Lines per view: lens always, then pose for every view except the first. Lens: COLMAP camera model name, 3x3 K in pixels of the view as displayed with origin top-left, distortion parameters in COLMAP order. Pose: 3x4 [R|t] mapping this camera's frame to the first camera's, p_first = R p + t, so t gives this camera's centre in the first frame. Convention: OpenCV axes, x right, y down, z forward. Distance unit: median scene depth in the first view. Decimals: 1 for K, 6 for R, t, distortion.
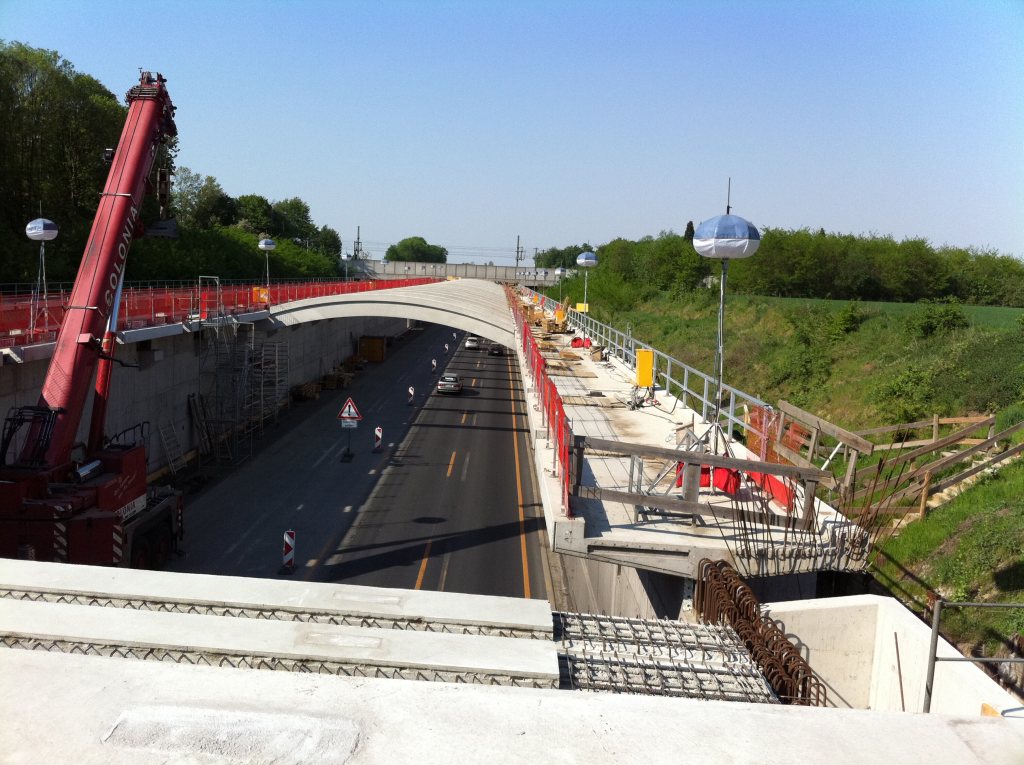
lens RADIAL K [[967.2, 0, 498.9], [0, 967.2, 382.9], [0, 0, 1]] dist [-0.009498, 0.000000]
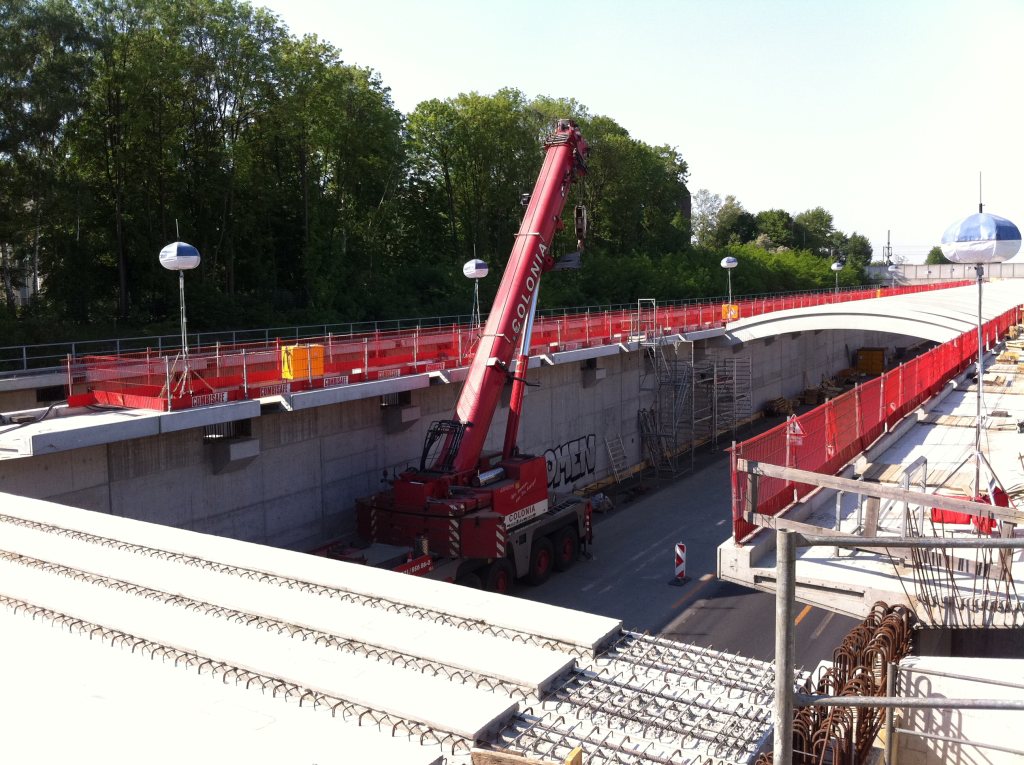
lens RADIAL K [[967.2, 0, 517.8], [0, 967.2, 395.7], [0, 0, 1]] dist [-0.009498, 0.000000]
pose [[0.857165, -0.000150, -0.515042, 0.121949], [0.000198, 1.000000, 0.000038, -0.003732], [0.515042, -0.000134, 0.857165, 0.014588]]
